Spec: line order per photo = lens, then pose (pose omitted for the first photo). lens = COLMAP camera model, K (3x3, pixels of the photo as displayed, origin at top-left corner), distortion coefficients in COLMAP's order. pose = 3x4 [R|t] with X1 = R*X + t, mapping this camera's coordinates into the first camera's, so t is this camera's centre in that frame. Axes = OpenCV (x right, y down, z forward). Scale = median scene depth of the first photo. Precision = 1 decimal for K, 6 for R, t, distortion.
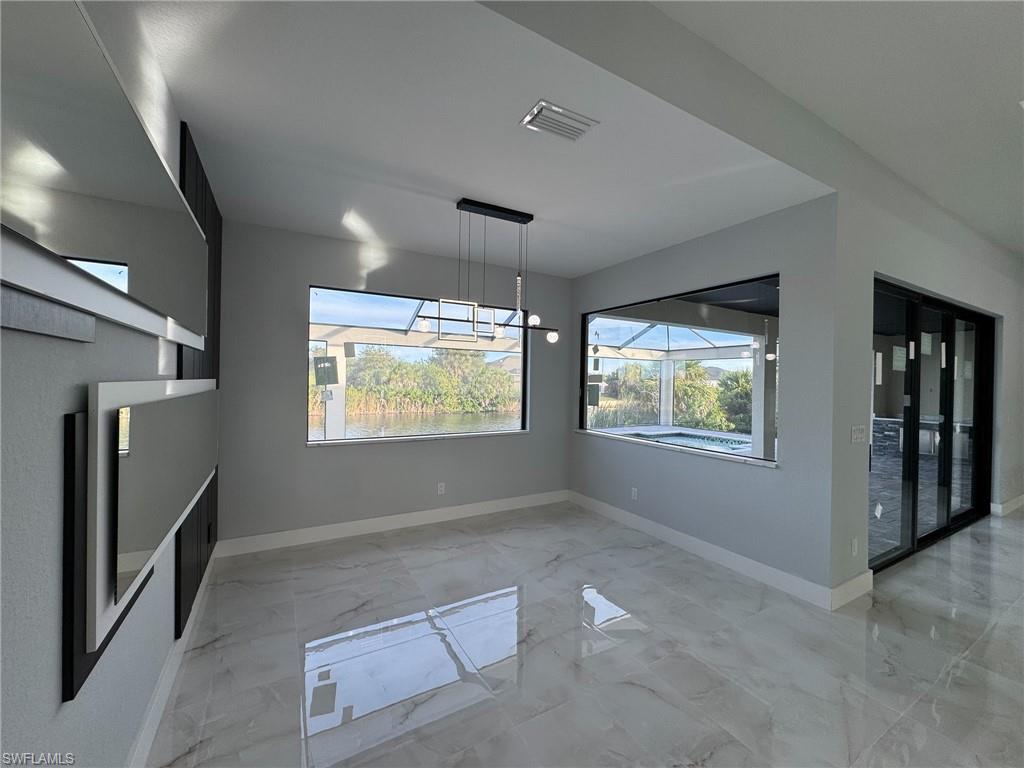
lens RADIAL K [[410.2, 0, 510.3], [0, 410.2, 379.5], [0, 0, 1]] dist [0.005254, 0.000568]
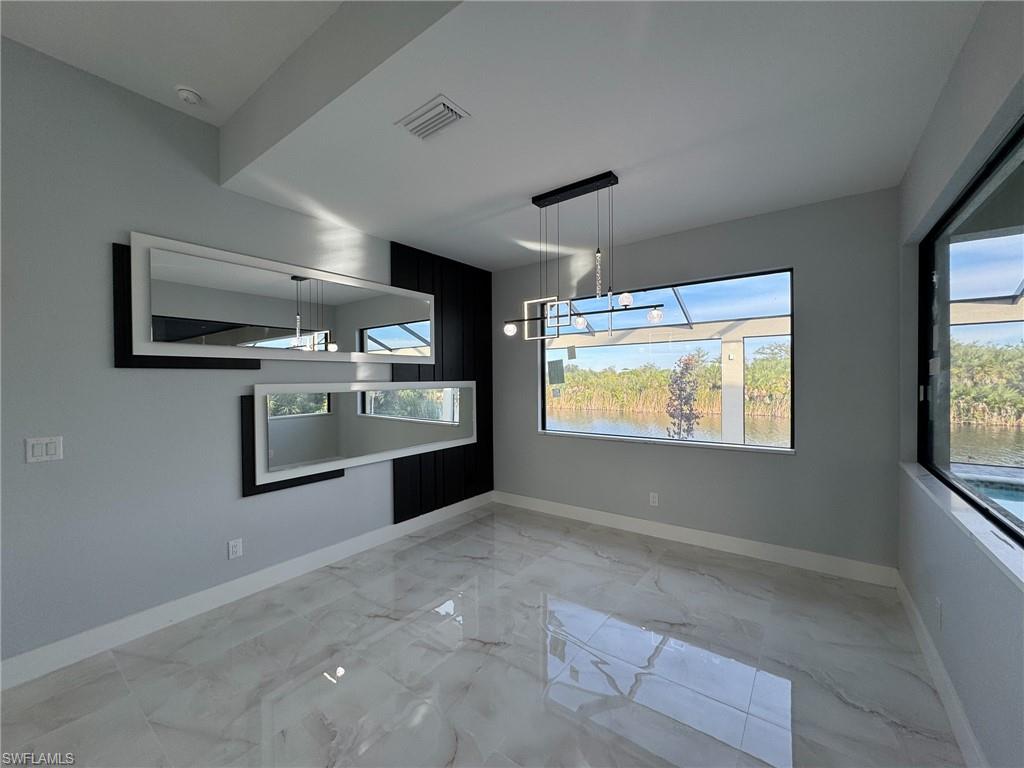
lens RADIAL K [[410.2, 0, 514.1], [0, 410.2, 381.9], [0, 0, 1]] dist [0.005254, 0.000568]
pose [[0.405898, -0.014423, -0.913805, 0.578418], [0.020844, 0.999761, -0.006521, 0.011232], [0.913681, -0.016401, 0.406102, 0.401954]]
